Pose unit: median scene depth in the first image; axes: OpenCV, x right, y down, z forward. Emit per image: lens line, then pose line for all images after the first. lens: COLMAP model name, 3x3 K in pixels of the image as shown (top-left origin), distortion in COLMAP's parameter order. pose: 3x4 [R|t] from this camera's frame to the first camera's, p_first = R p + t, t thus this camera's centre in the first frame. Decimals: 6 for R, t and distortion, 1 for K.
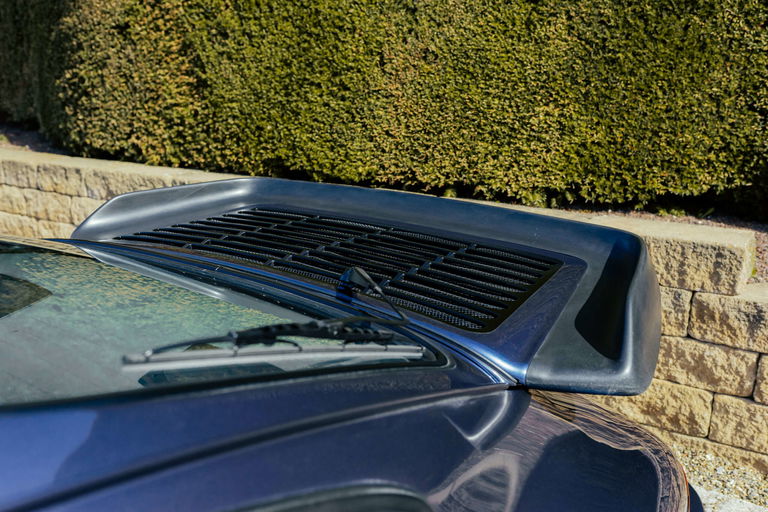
lens RADIAL K [[738.7, 0, 384.0], [0, 738.7, 256.0], [0, 0, 1]] dist [-0.051229, 0.060797]
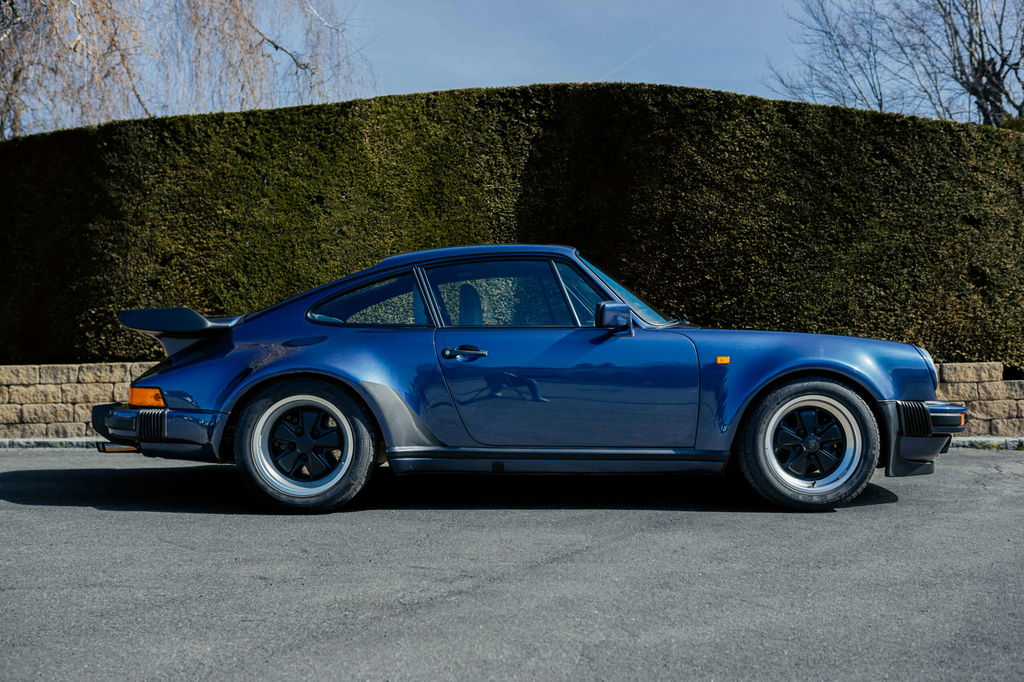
lens RADIAL K [[985.0, 0, 512.0], [0, 985.0, 341.0], [0, 0, 1]] dist [-0.051229, 0.060797]
pose [[0.836123, 0.010734, 0.548436, -1.170775], [0.165113, 0.948516, -0.270288, 0.724842], [-0.523102, 0.316548, 0.791304, -1.505703]]
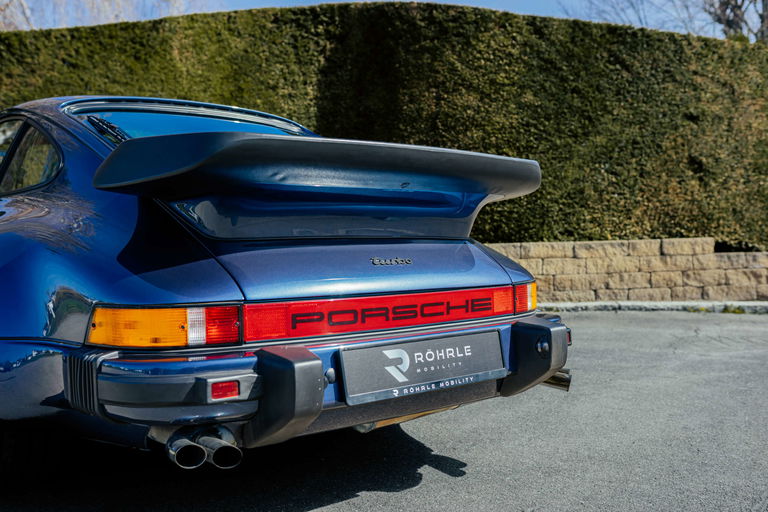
lens RADIAL K [[738.7, 0, 384.0], [0, 738.7, 256.0], [0, 0, 1]] dist [-0.051229, 0.060797]
pose [[0.836059, -0.018766, 0.548318, -0.731782], [0.171231, 0.958418, -0.228287, 0.689740], [-0.521234, 0.284751, 0.804508, -1.393236]]
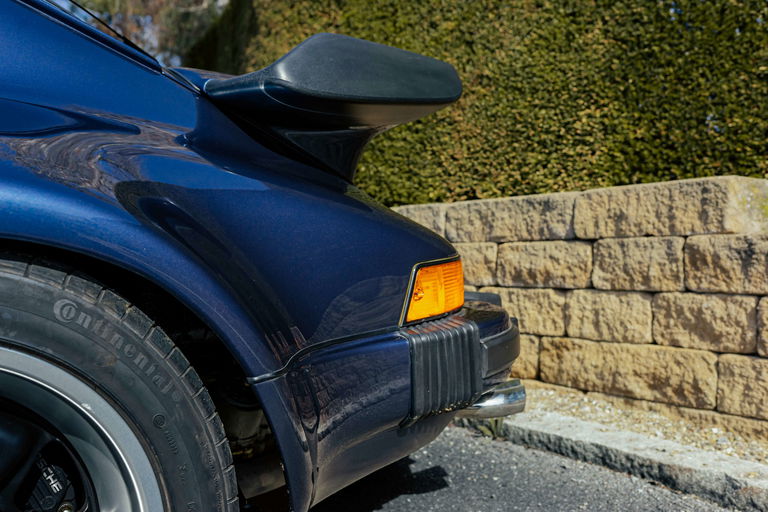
lens RADIAL K [[738.7, 0, 384.0], [0, 738.7, 256.0], [0, 0, 1]] dist [-0.051229, 0.060797]
pose [[0.931245, -0.013806, -0.364132, 0.324386], [-0.079092, 0.967801, -0.238966, 0.253853], [0.355706, 0.251336, 0.900168, 0.046899]]
